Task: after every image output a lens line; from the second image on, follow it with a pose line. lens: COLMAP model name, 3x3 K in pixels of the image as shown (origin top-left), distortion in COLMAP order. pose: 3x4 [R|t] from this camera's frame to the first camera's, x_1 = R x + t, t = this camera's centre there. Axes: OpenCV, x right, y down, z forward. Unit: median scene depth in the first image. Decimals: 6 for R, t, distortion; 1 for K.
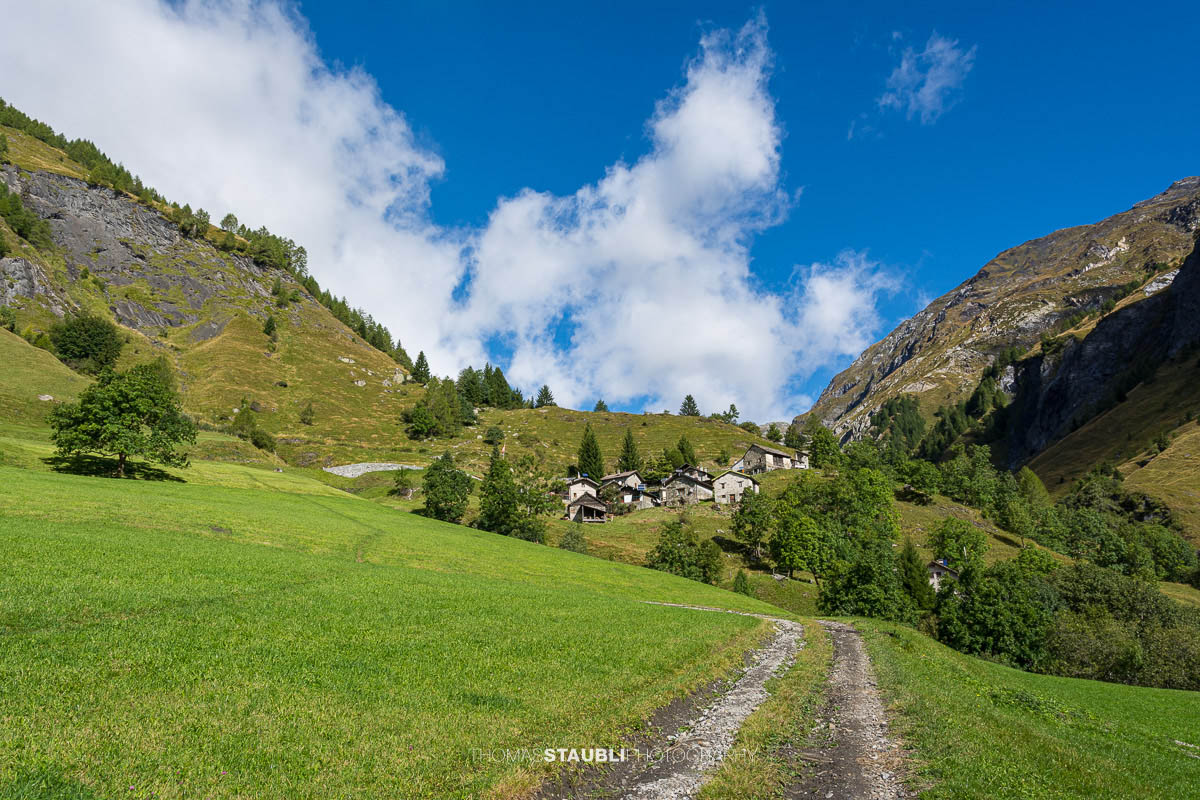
lens RADIAL K [[810.9, 0, 585.9], [0, 810.9, 408.4], [0, 0, 1]] dist [-0.005927, -0.000503]
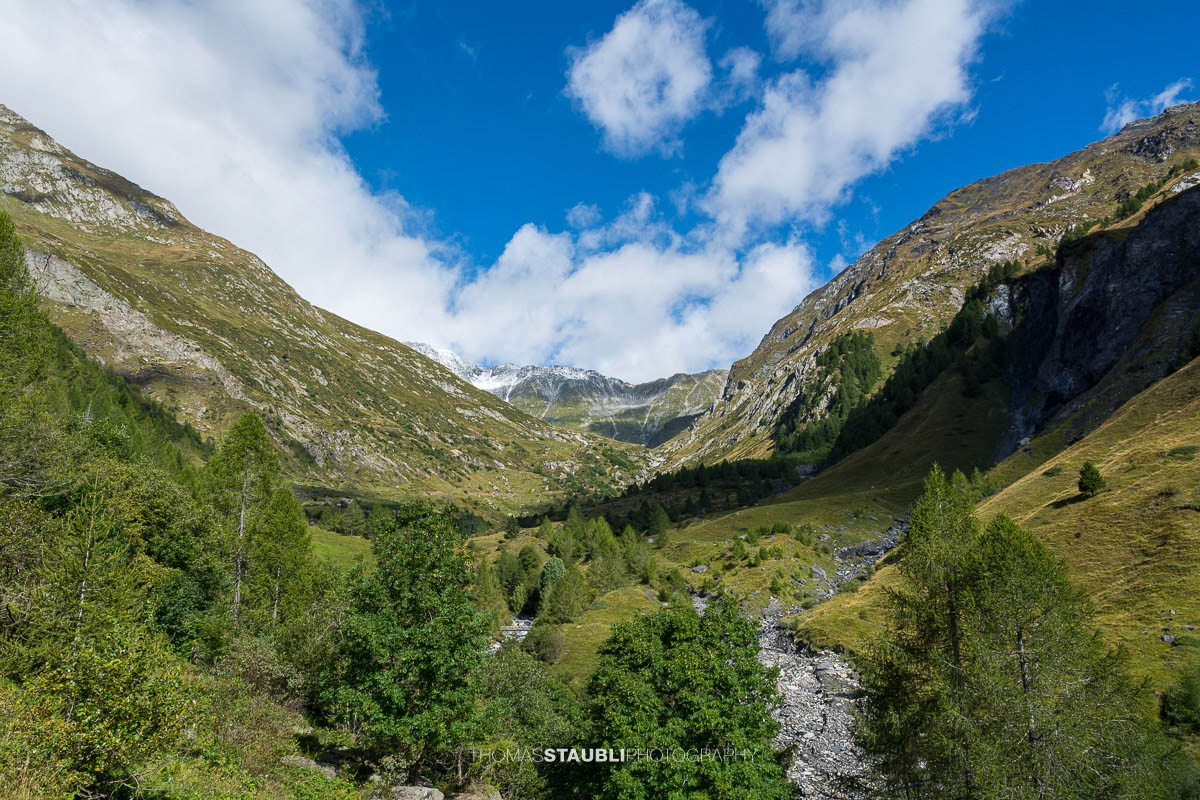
lens RADIAL K [[810.9, 0, 585.9], [0, 810.9, 408.4], [0, 0, 1]] dist [-0.005927, -0.000503]
pose [[0.997539, 0.008751, 0.069568, 0.041796], [-0.013374, 0.997712, 0.066274, 0.010290], [-0.068829, -0.067041, 0.995373, 0.138126]]
